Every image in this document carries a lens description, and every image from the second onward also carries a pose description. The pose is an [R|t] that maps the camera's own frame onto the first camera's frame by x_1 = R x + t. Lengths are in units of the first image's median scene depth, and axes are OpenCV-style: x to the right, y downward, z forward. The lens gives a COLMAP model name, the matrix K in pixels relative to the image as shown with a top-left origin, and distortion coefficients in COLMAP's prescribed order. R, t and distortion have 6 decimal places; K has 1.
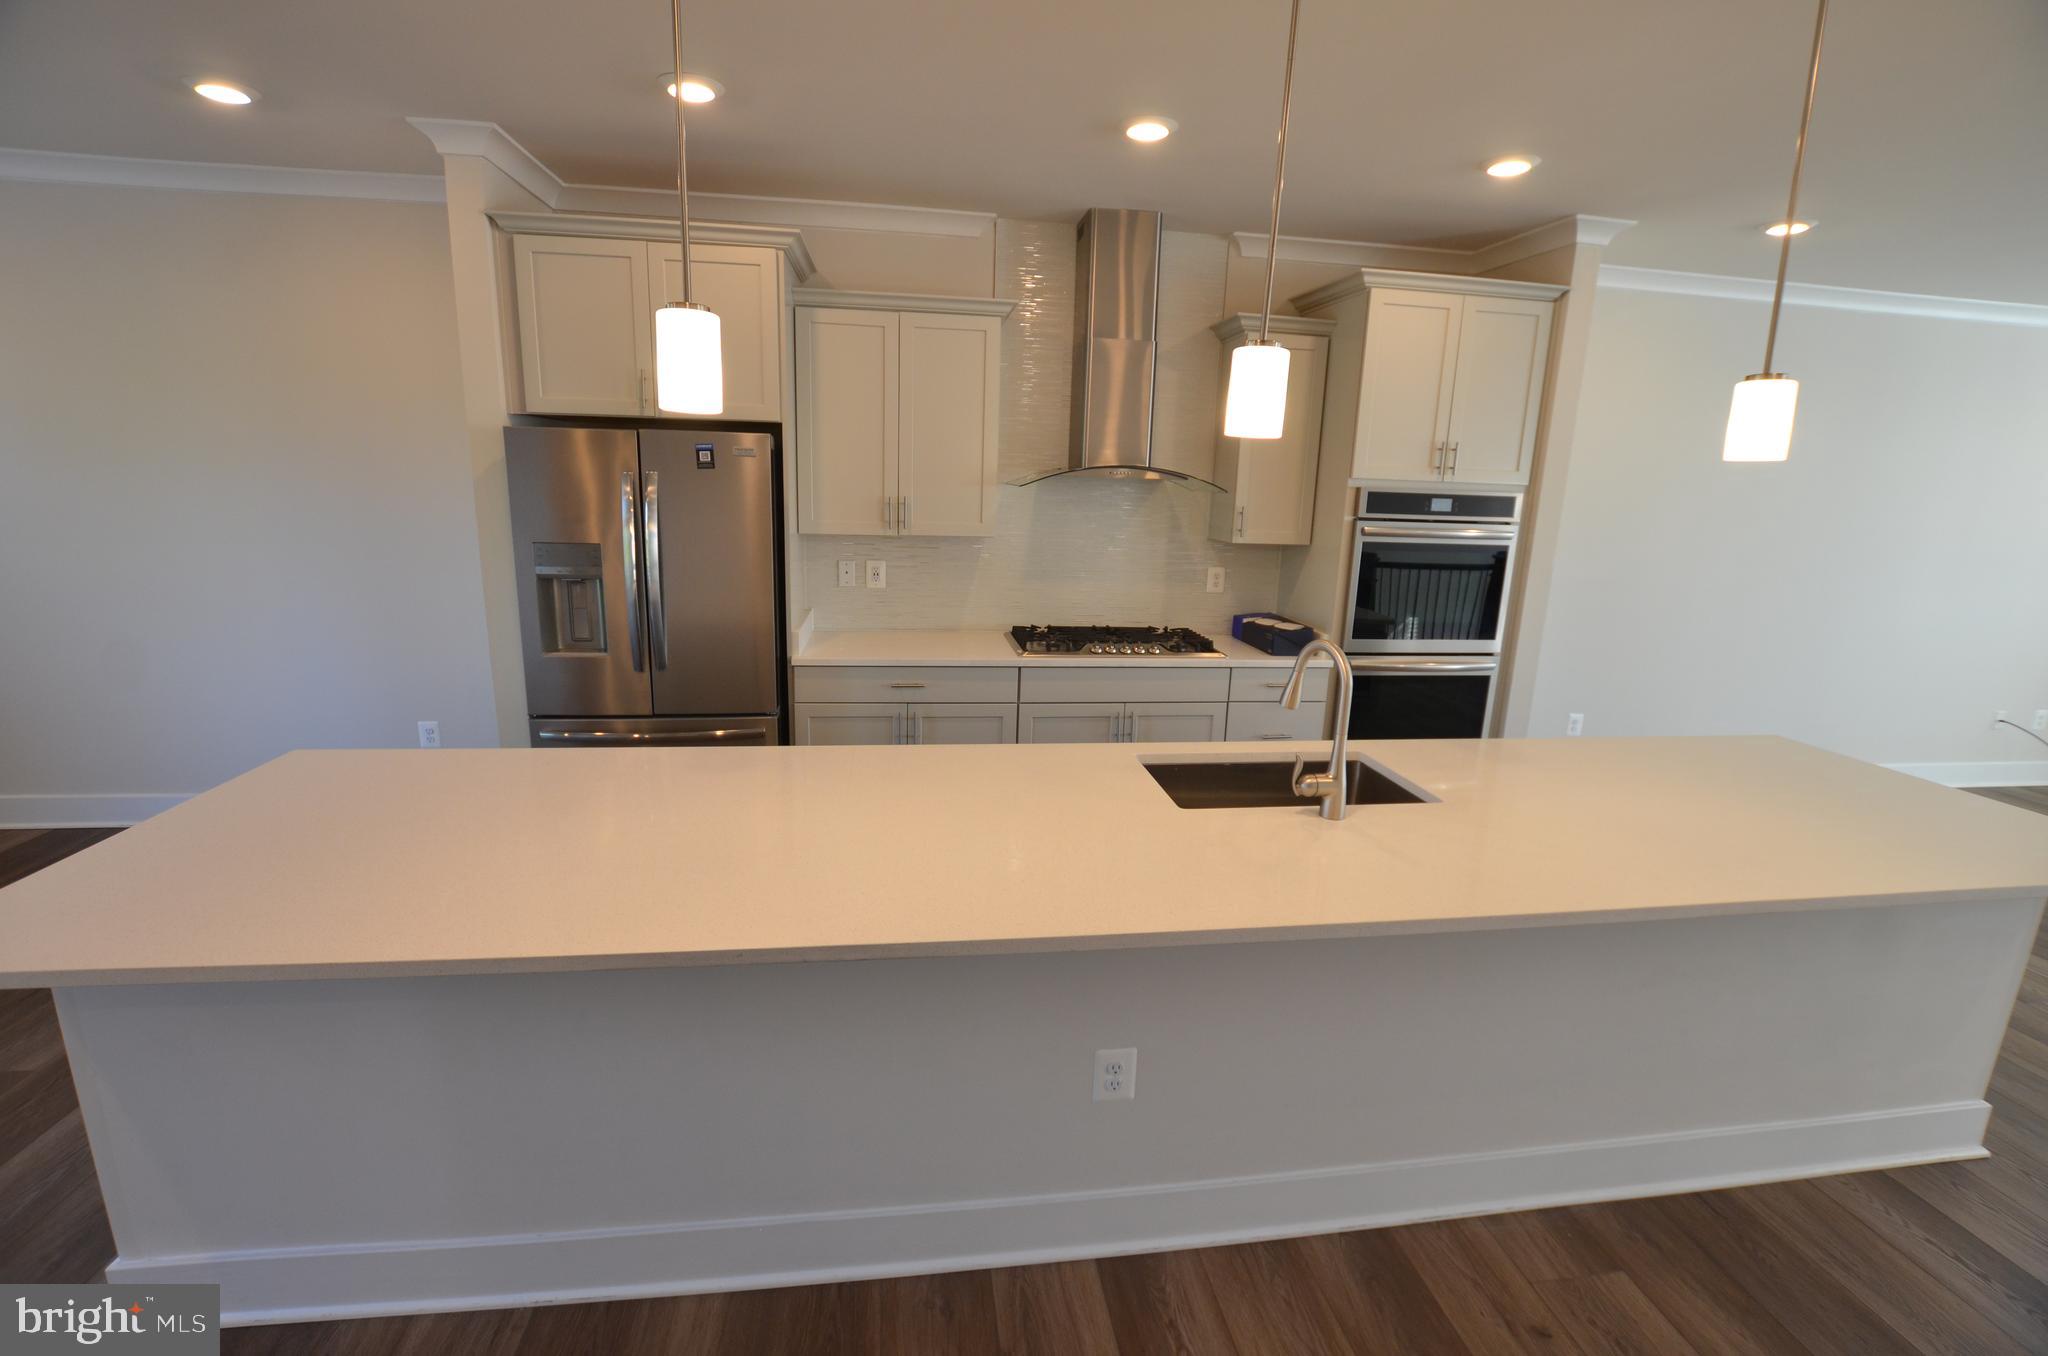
lens RADIAL K [[899.4, 0, 1024.9], [0, 899.4, 675.2], [0, 0, 1]] dist [-0.028395, 0.002974]
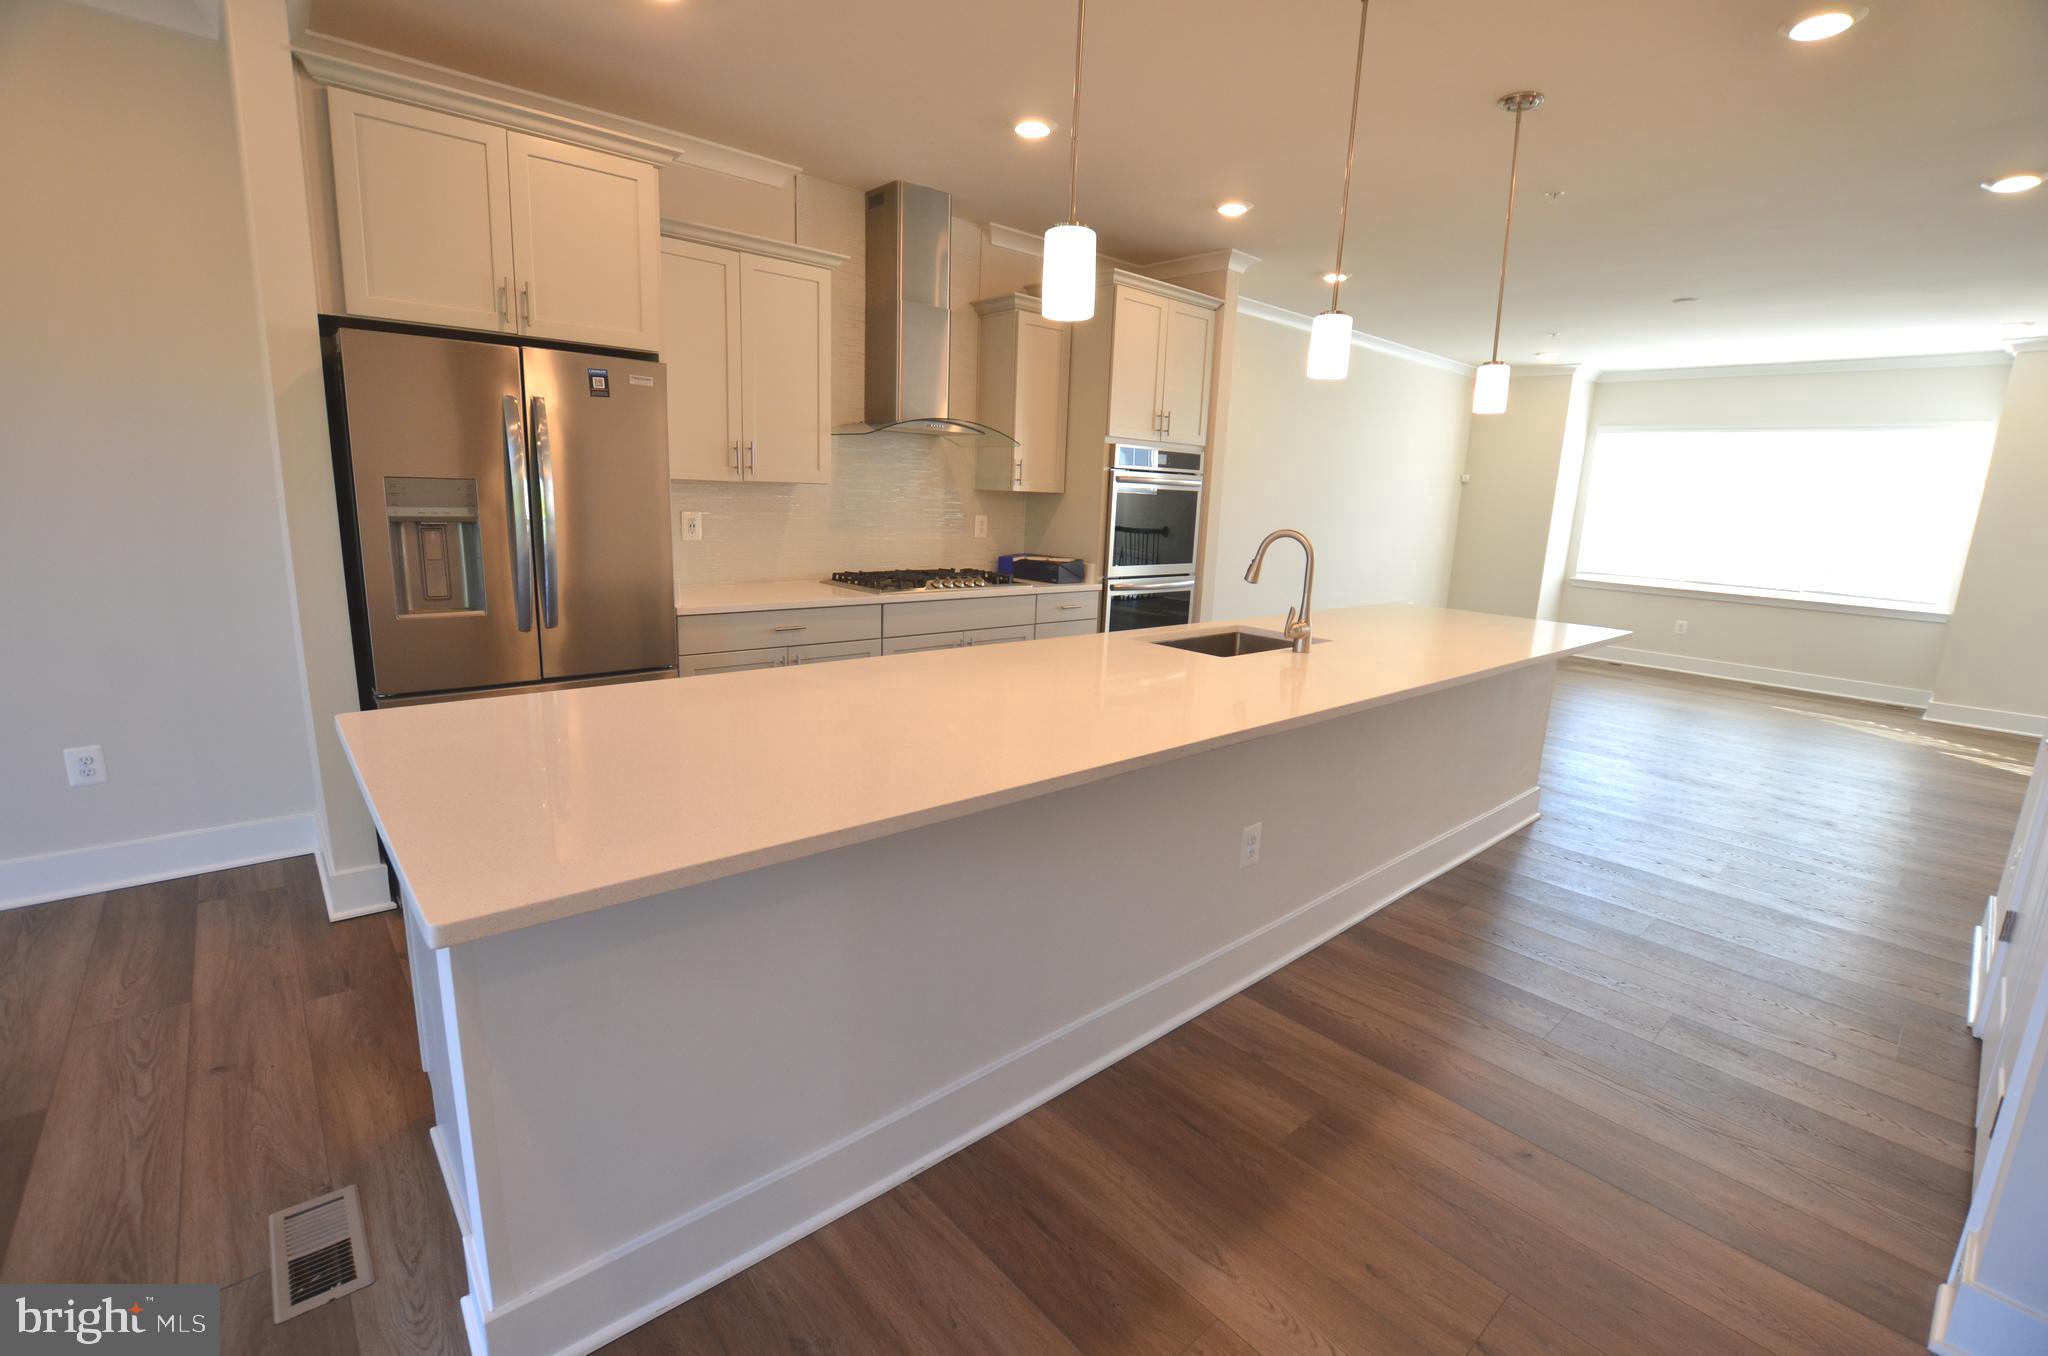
lens RADIAL K [[899.4, 0, 1025.7], [0, 899.4, 670.7], [0, 0, 1]] dist [-0.028395, 0.002974]
pose [[0.834525, -0.107313, 0.540419, -0.442864], [0.105106, 0.993843, 0.035044, 0.049622], [-0.540852, 0.027556, 0.840666, 0.015893]]
